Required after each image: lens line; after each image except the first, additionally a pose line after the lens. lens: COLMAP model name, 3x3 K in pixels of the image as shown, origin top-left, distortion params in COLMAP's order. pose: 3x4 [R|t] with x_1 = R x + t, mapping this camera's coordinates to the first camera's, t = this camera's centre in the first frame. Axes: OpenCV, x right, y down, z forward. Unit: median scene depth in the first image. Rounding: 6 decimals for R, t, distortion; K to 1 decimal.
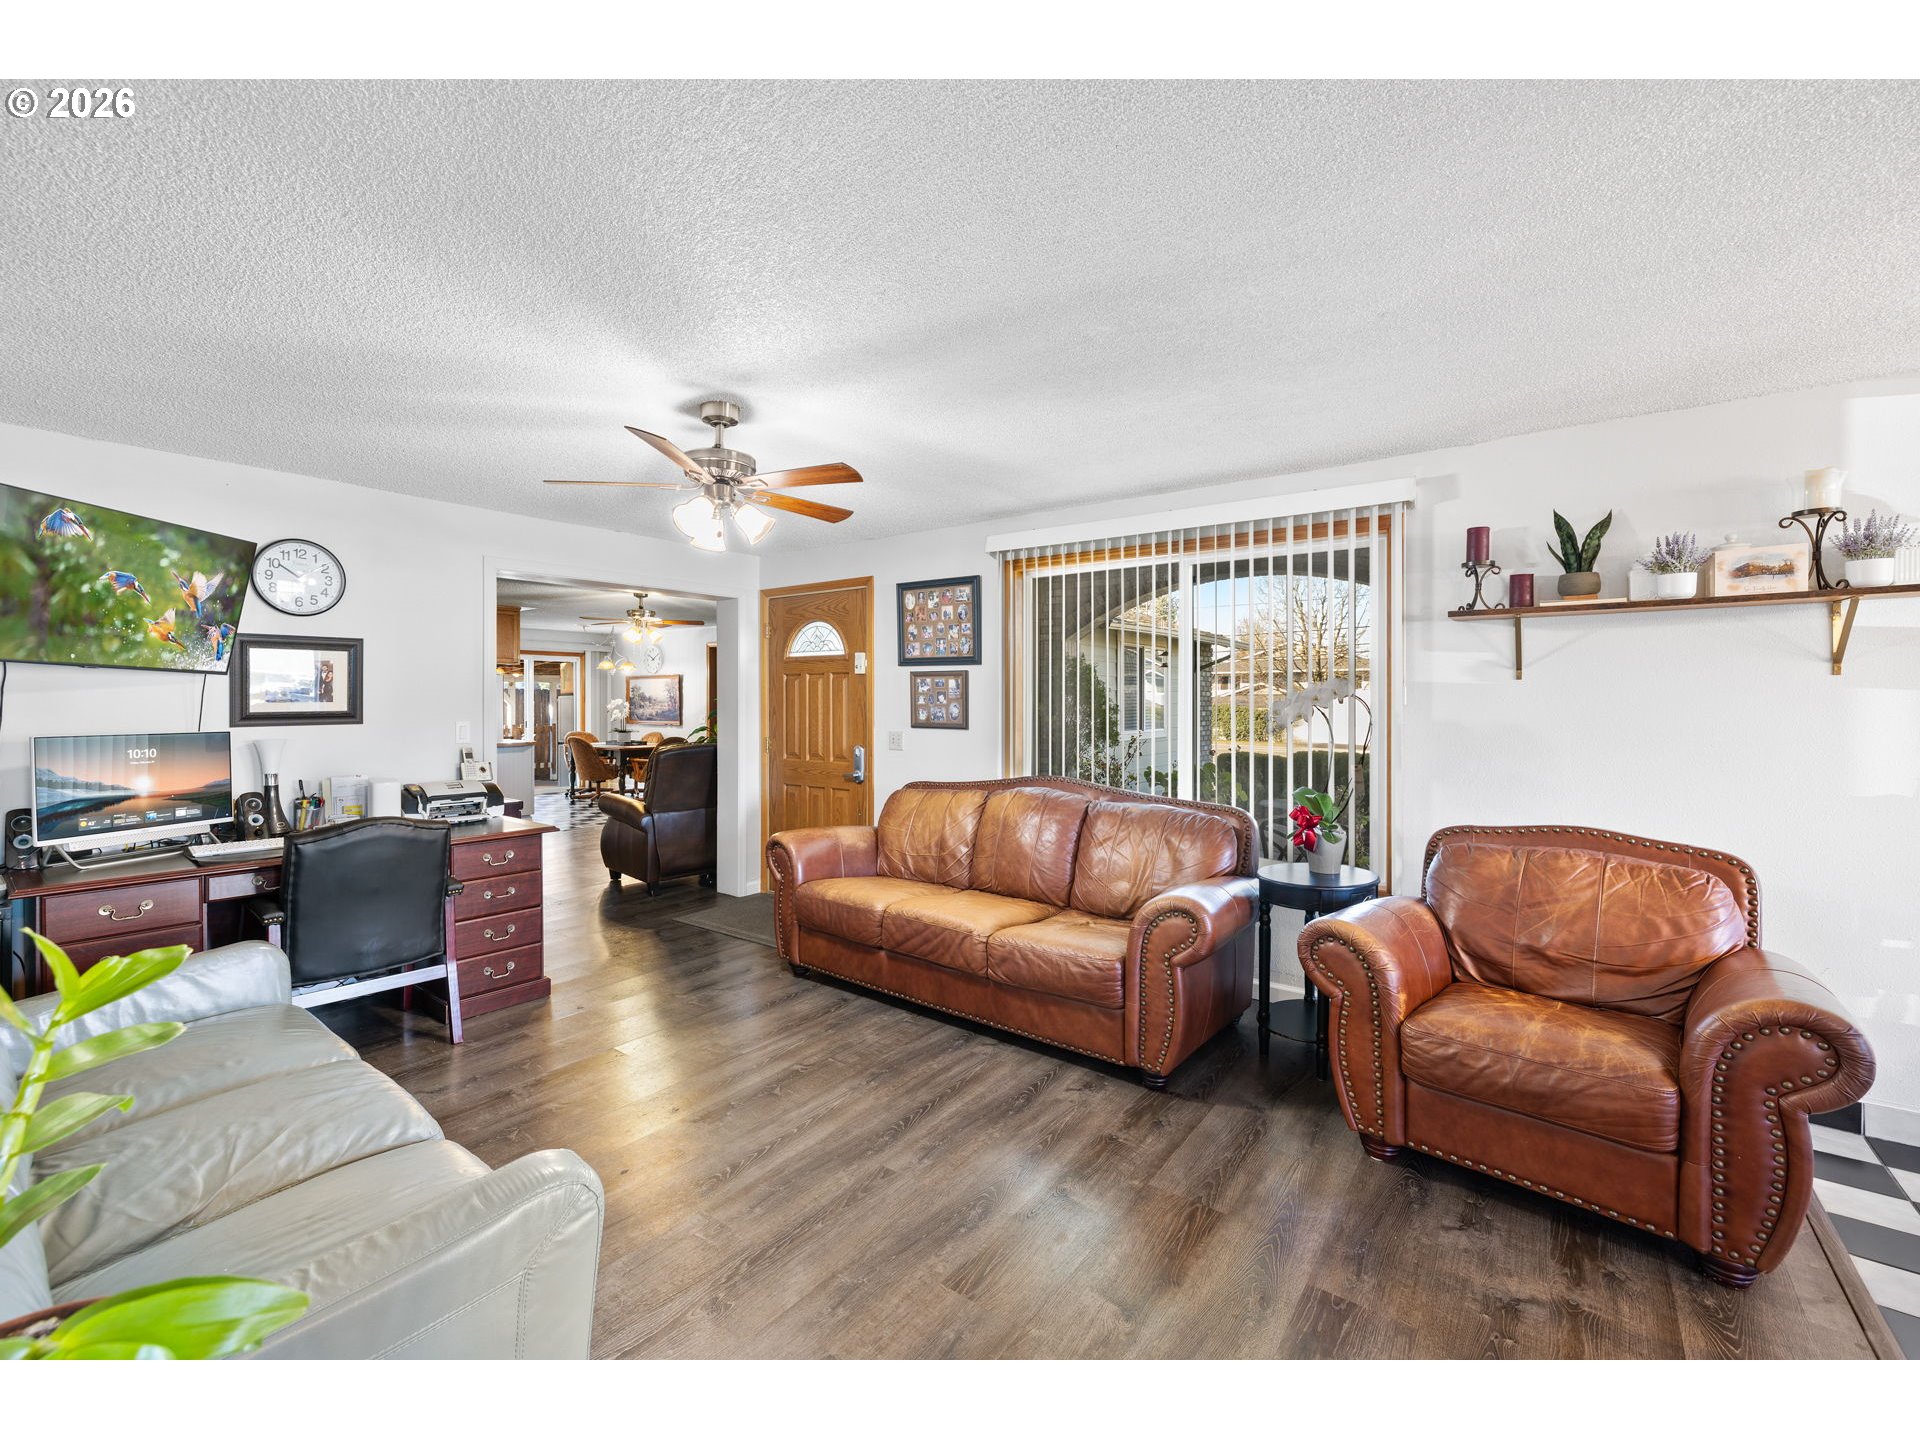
lens RADIAL K [[813.7, 0, 952.8], [0, 813.7, 708.1], [0, 0, 1]] dist [-0.002592, 0.000375]
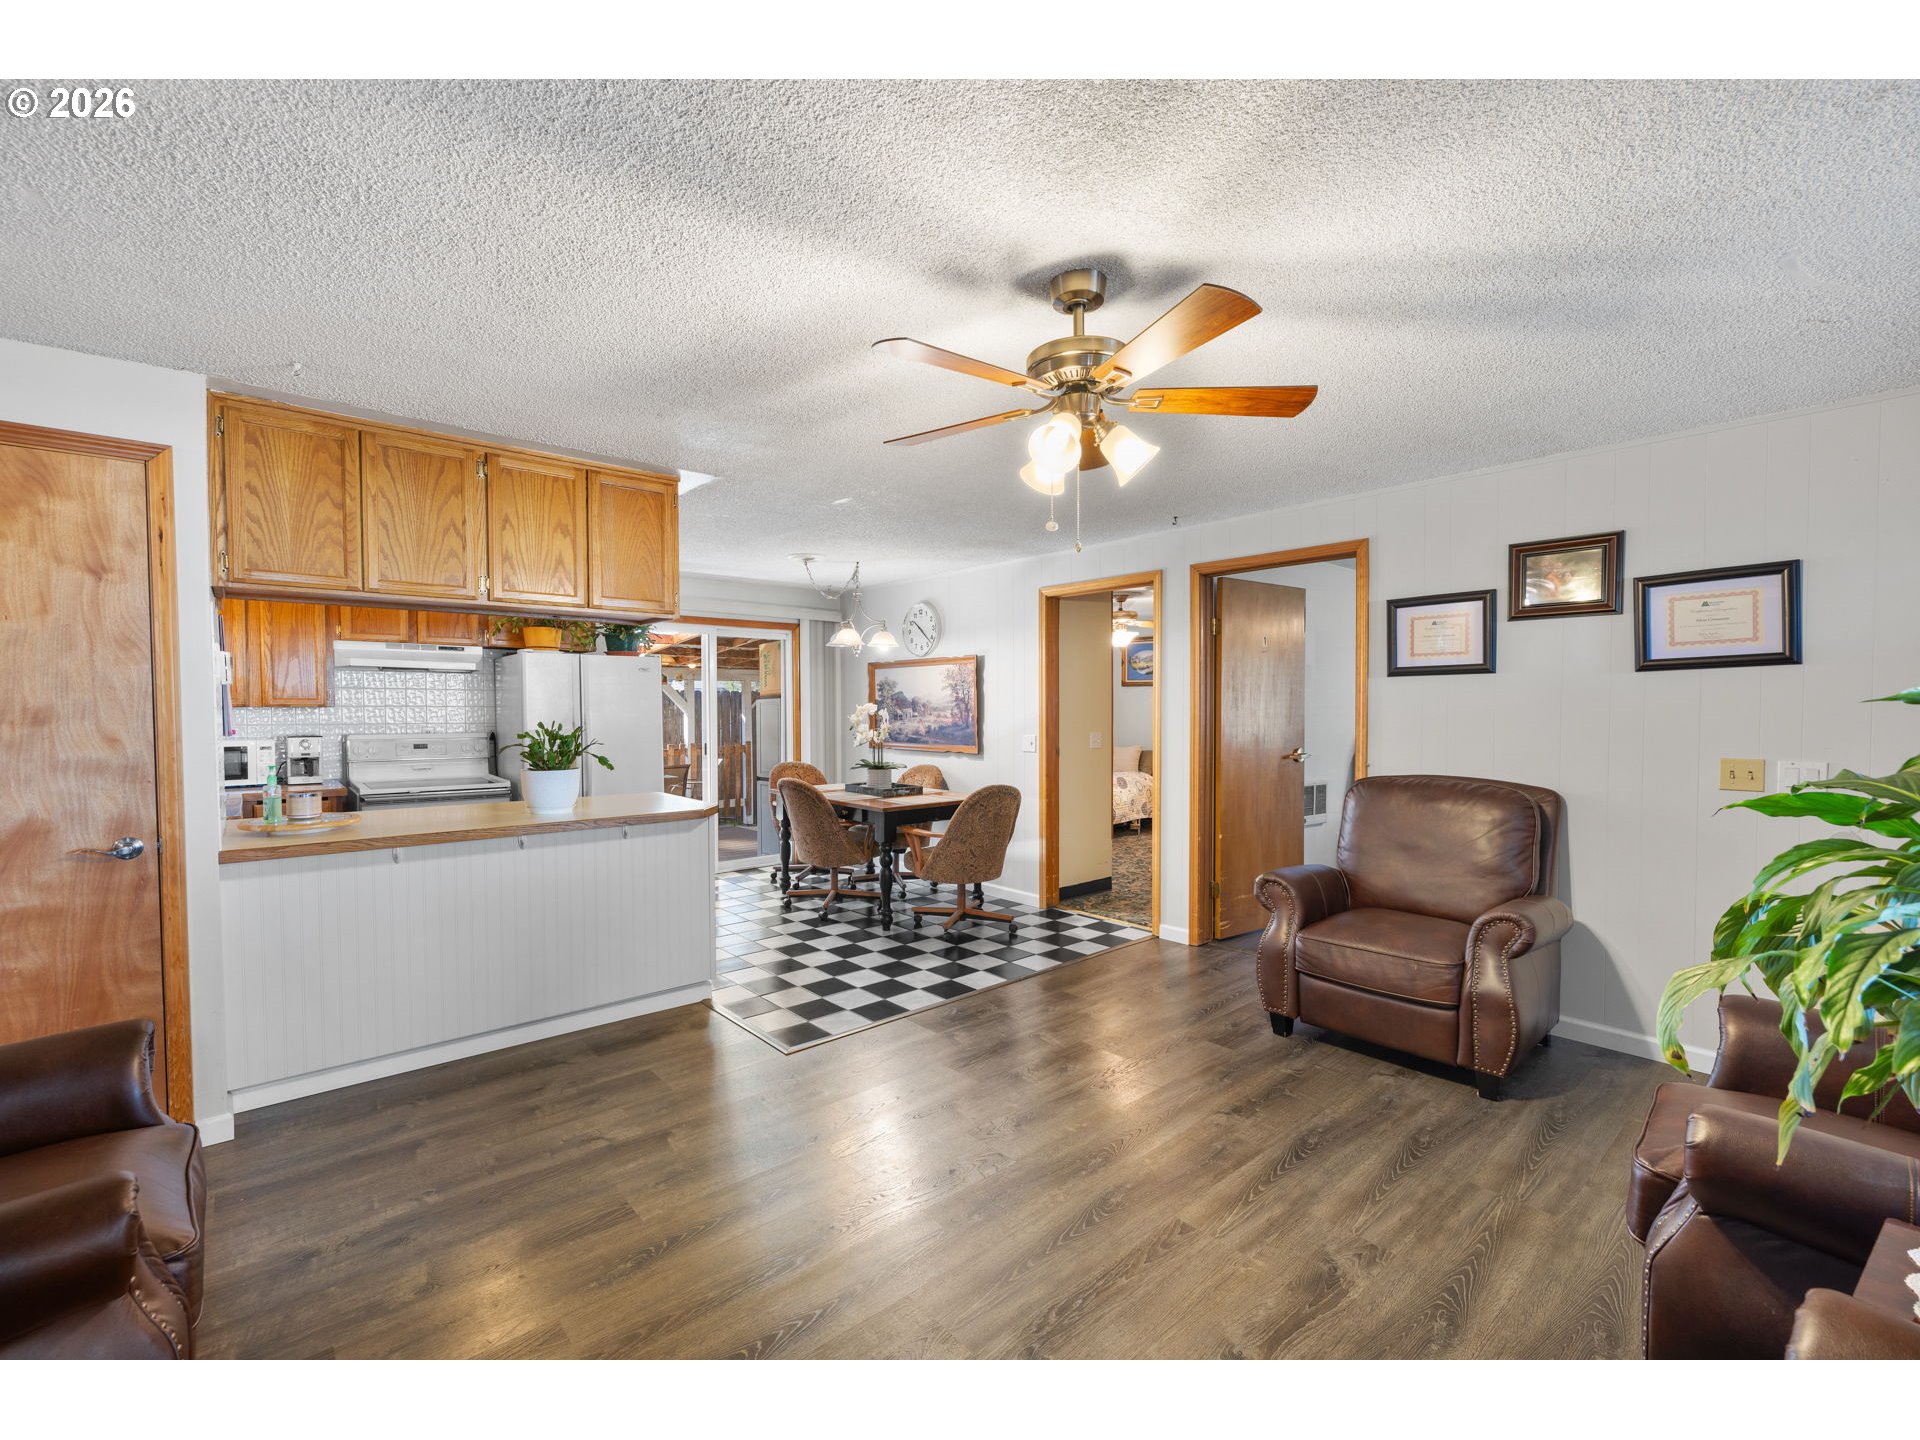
lens RADIAL K [[814.8, 0, 922.3], [0, 814.8, 729.0], [0, 0, 1]] dist [0.000457, 0.000232]
pose [[0.972096, -0.001272, -0.234582, -0.239501], [0.005491, 0.999835, 0.017335, -0.003533], [0.234521, -0.018140, 0.971942, 0.472955]]
